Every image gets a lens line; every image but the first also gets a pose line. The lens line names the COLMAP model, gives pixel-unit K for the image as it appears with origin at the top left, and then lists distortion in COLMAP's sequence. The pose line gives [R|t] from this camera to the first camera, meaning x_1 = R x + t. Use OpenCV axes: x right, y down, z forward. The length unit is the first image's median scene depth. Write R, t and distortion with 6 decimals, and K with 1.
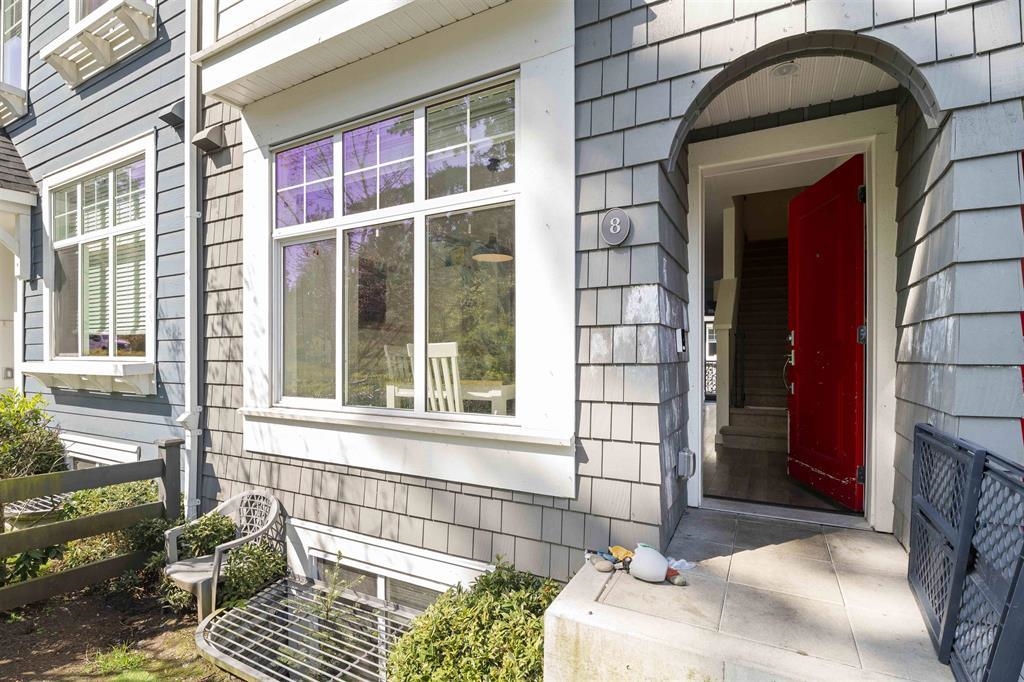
lens RADIAL K [[489.4, 0, 501.8], [0, 489.4, 361.2], [0, 0, 1]] dist [-0.009164, -0.000119]
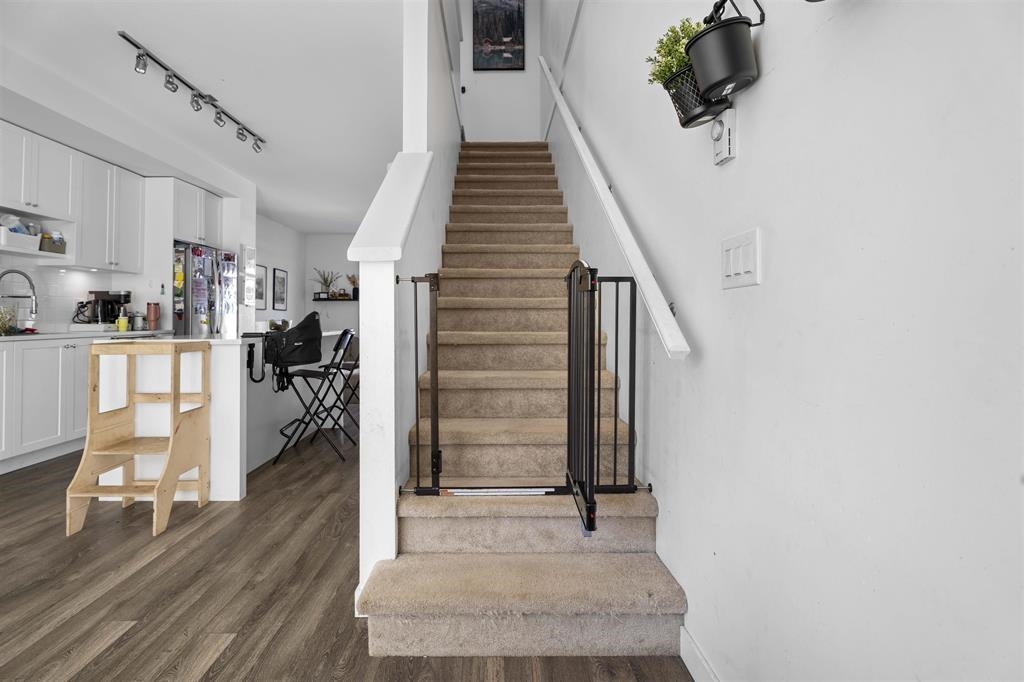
lens RADIAL K [[489.4, 0, 493.8], [0, 489.4, 306.0], [0, 0, 1]] dist [-0.009164, -0.000119]
pose [[0.874140, 0.007657, 0.485613, 0.640154], [0.005852, 0.999637, -0.026296, -0.047940], [-0.485639, 0.025828, 0.873778, 1.198821]]
